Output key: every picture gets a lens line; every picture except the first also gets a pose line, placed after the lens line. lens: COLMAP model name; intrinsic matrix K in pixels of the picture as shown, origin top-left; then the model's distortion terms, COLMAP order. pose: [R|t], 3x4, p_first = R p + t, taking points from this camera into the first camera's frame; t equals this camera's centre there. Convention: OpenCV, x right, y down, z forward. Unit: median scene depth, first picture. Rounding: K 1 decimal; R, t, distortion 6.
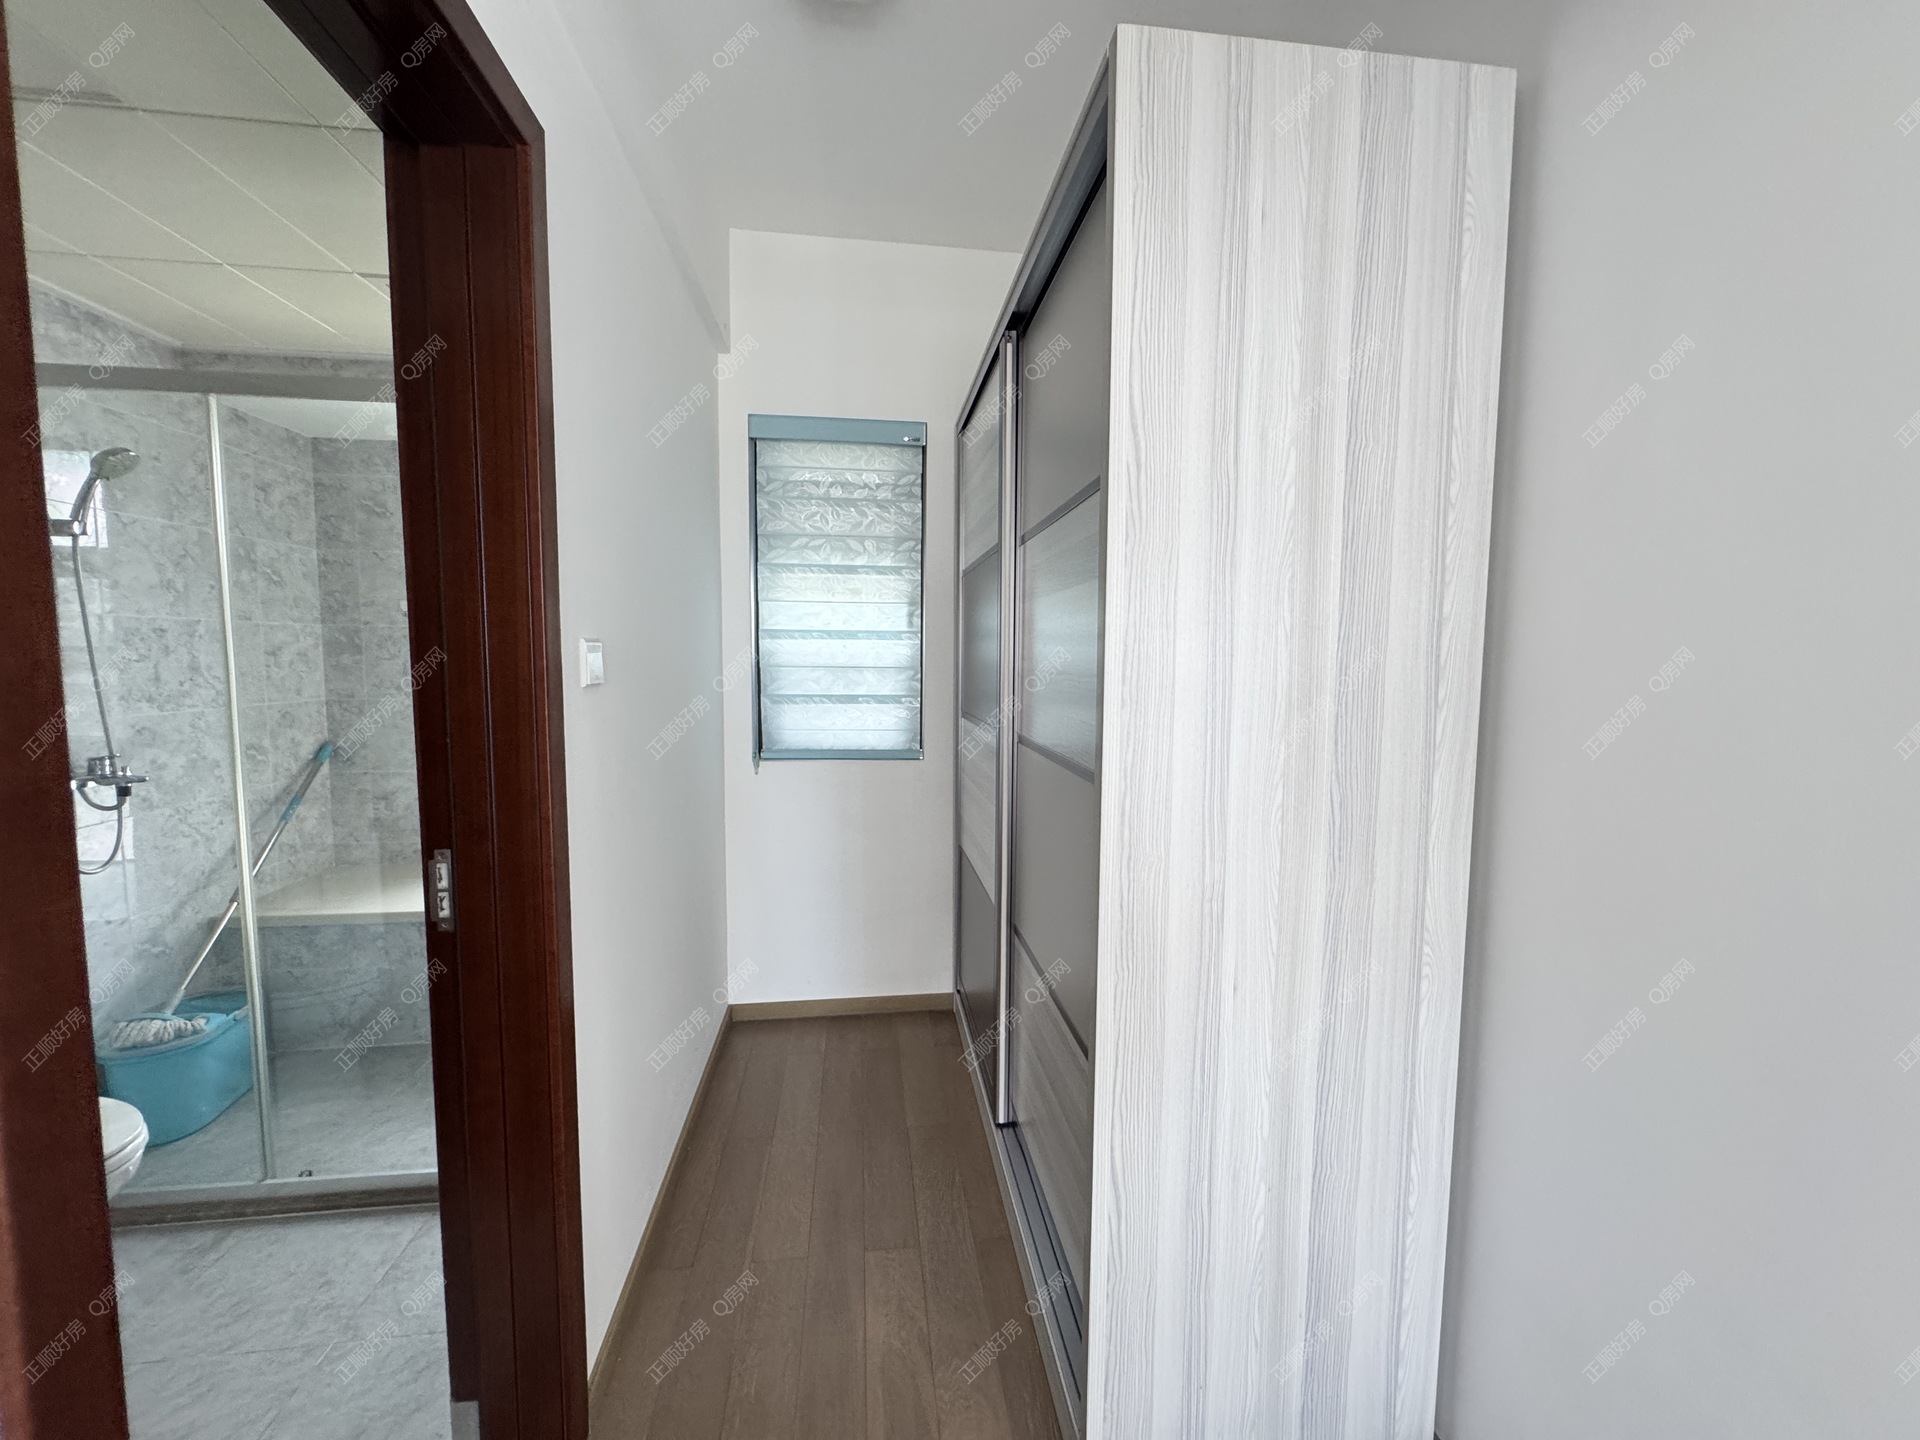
lens RADIAL K [[771.8, 0, 960.4], [0, 771.8, 719.3], [0, 0, 1]] dist [-0.000197, 0.000002]
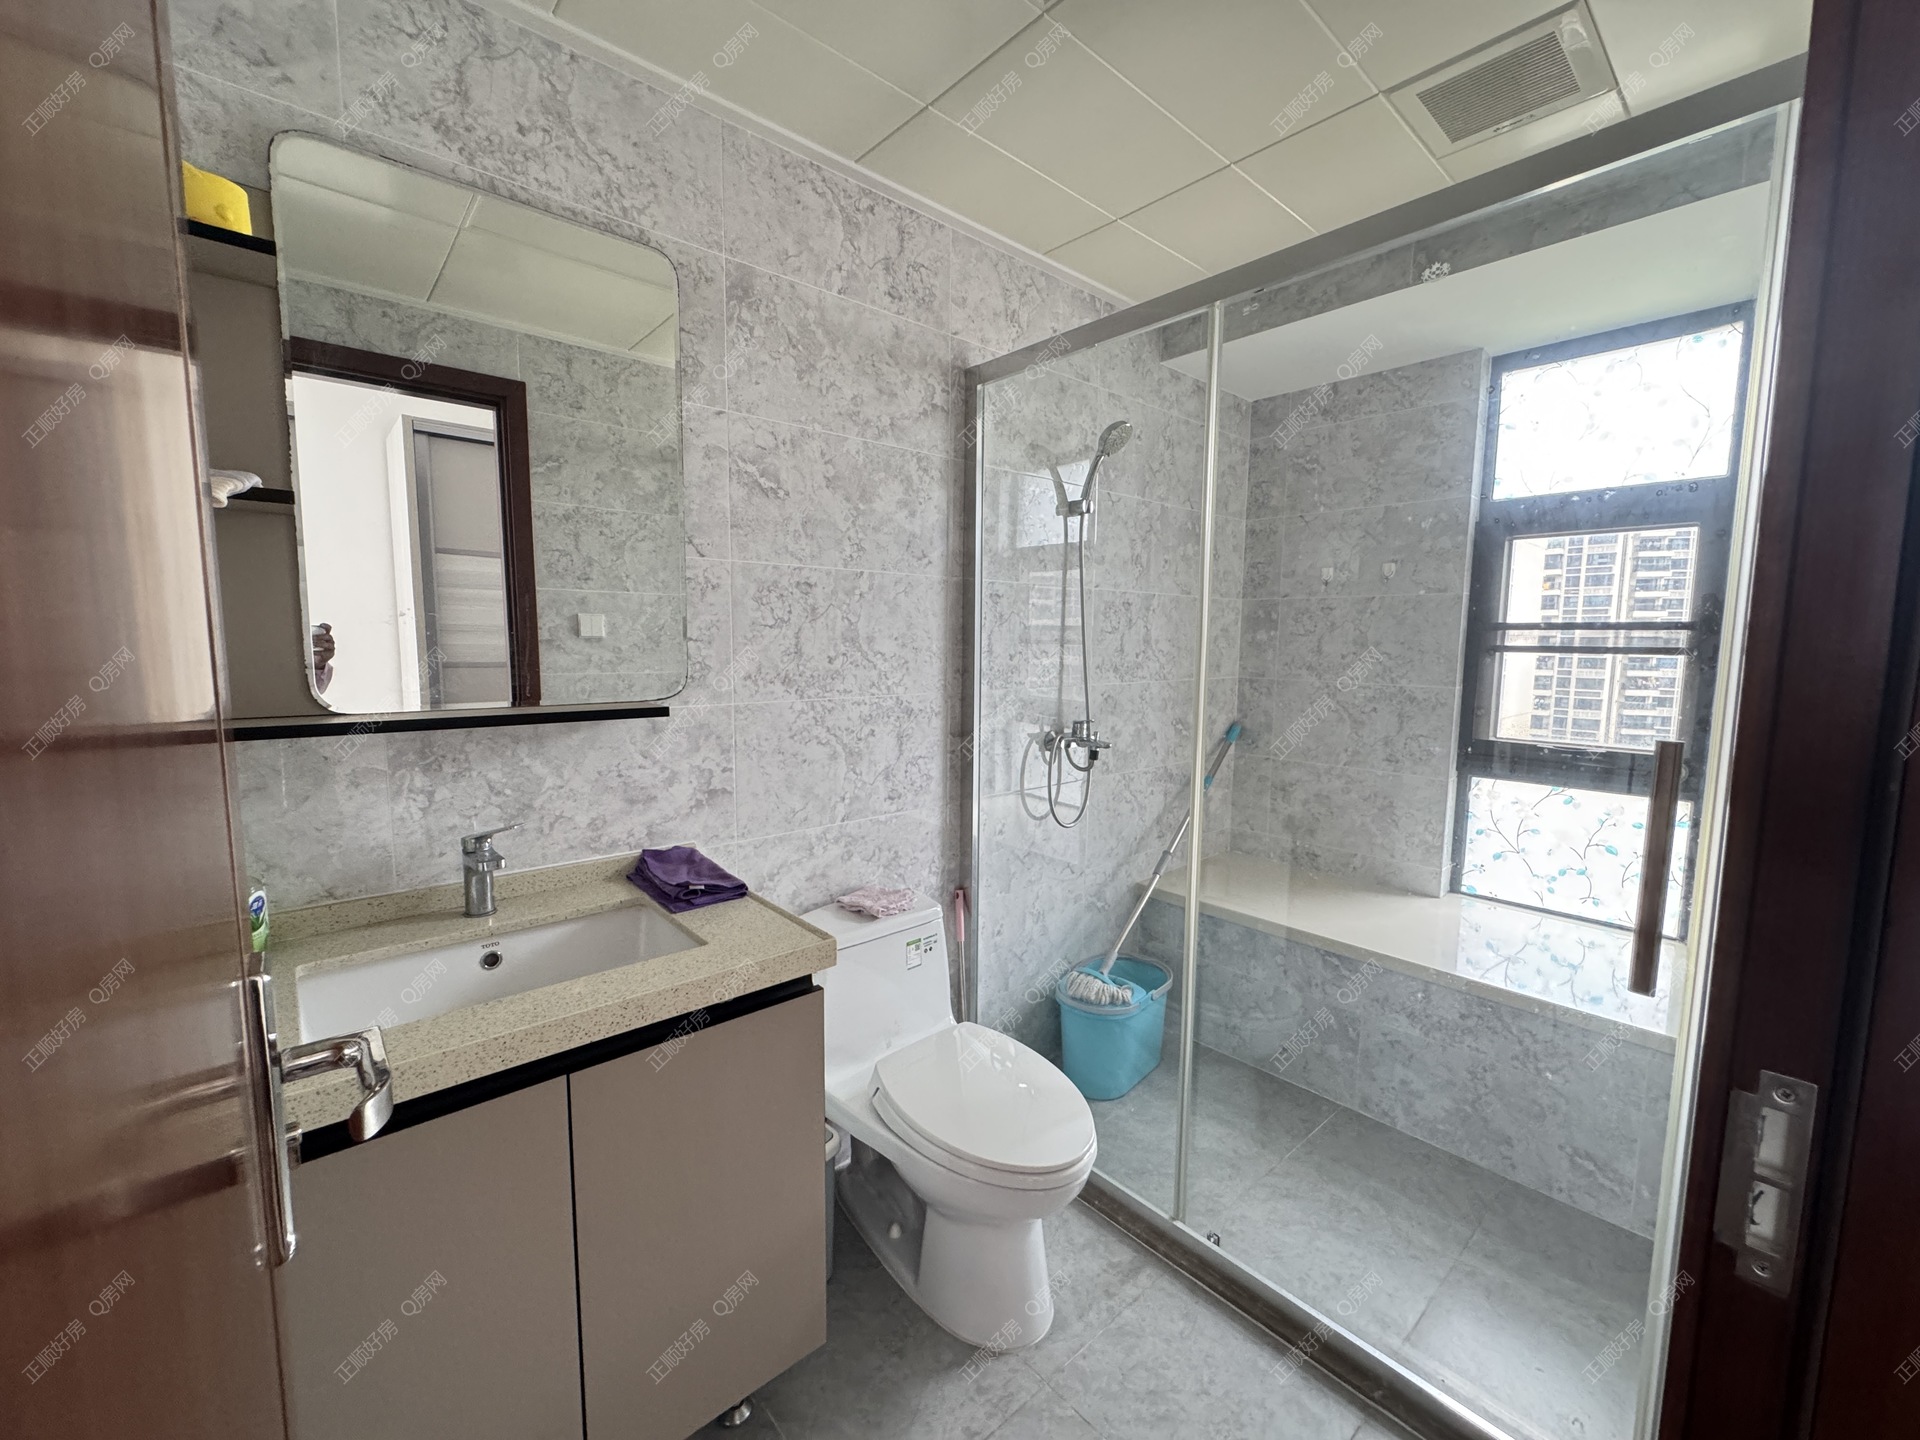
lens RADIAL K [[771.8, 0, 960.8], [0, 771.8, 724.3], [0, 0, 1]] dist [-0.000197, 0.000002]
pose [[0.563983, 0.087027, -0.821188, -0.293295], [-0.073894, 0.995761, 0.054778, 0.006546], [0.822474, 0.029787, 0.568022, 0.226636]]
